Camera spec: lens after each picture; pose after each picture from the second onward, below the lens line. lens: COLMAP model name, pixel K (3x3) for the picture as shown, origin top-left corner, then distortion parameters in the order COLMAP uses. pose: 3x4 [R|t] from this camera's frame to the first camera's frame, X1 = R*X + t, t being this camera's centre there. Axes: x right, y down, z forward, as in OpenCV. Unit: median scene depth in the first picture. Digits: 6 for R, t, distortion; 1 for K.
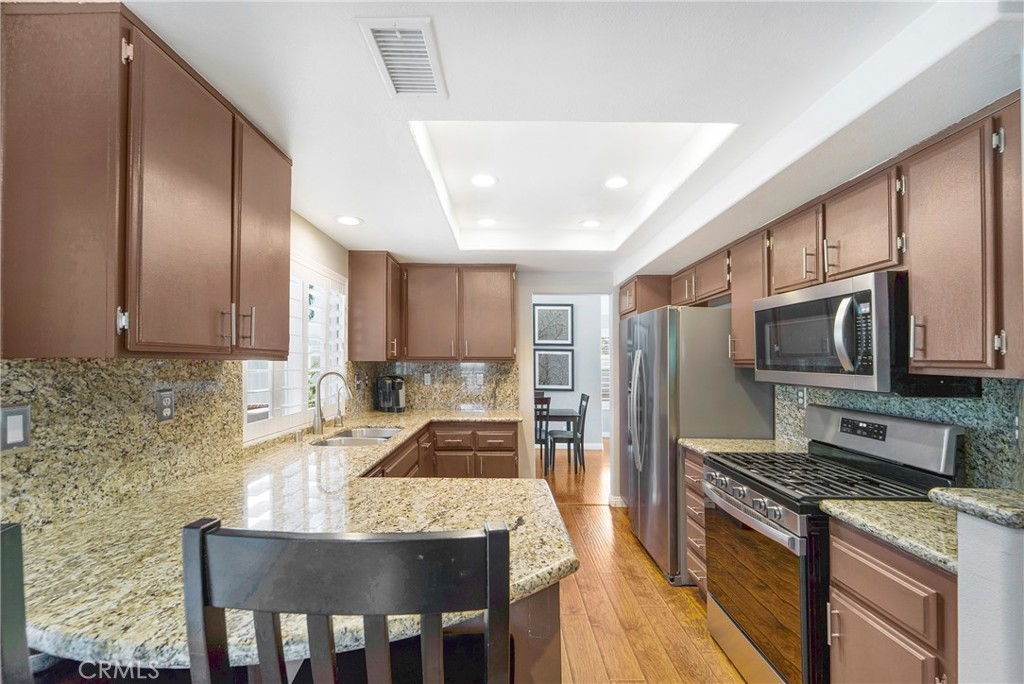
lens RADIAL K [[424.0, 0, 500.7], [0, 424.0, 341.8], [0, 0, 1]] dist [0.024798, 0.000058]
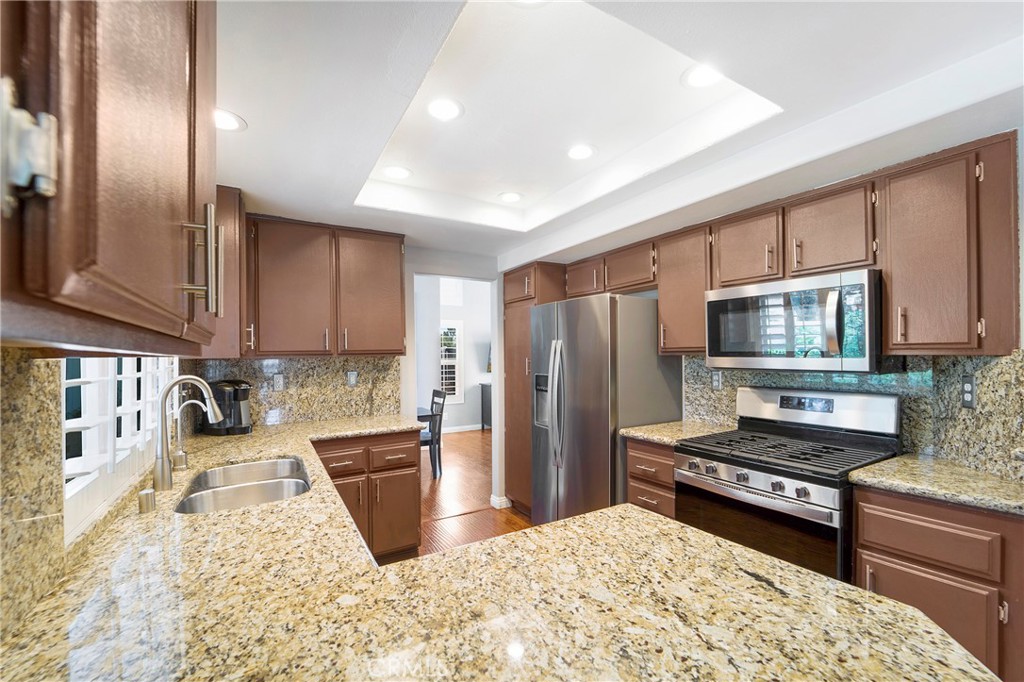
lens RADIAL K [[426.6, 0, 506.8], [0, 426.6, 341.3], [0, 0, 1]] dist [-0.001544, -0.000127]
pose [[0.857518, -0.001805, 0.514450, -0.433571], [-0.005011, 0.999917, 0.011862, 0.020118], [-0.514429, -0.012750, 0.857438, 0.402026]]
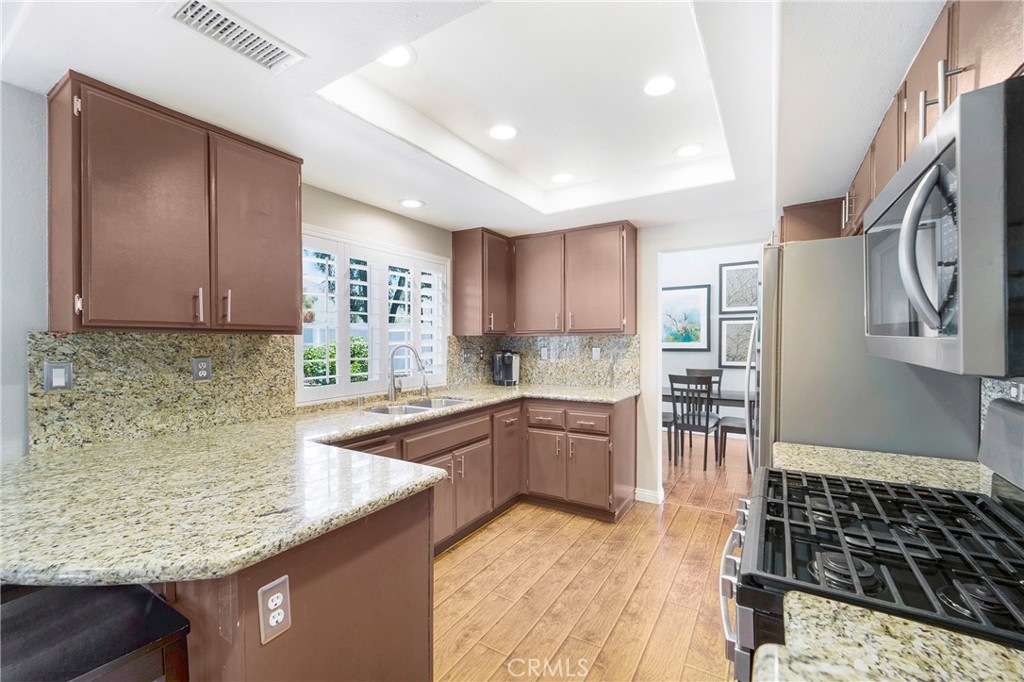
lens RADIAL K [[415.4, 0, 524.2], [0, 415.4, 320.0], [0, 0, 1]] dist [-0.000983, -0.011356]
pose [[0.858799, -0.038590, -0.510858, 0.583581], [0.038616, 0.999198, -0.010562, 0.041805], [0.510856, -0.010656, 0.859600, 0.339655]]
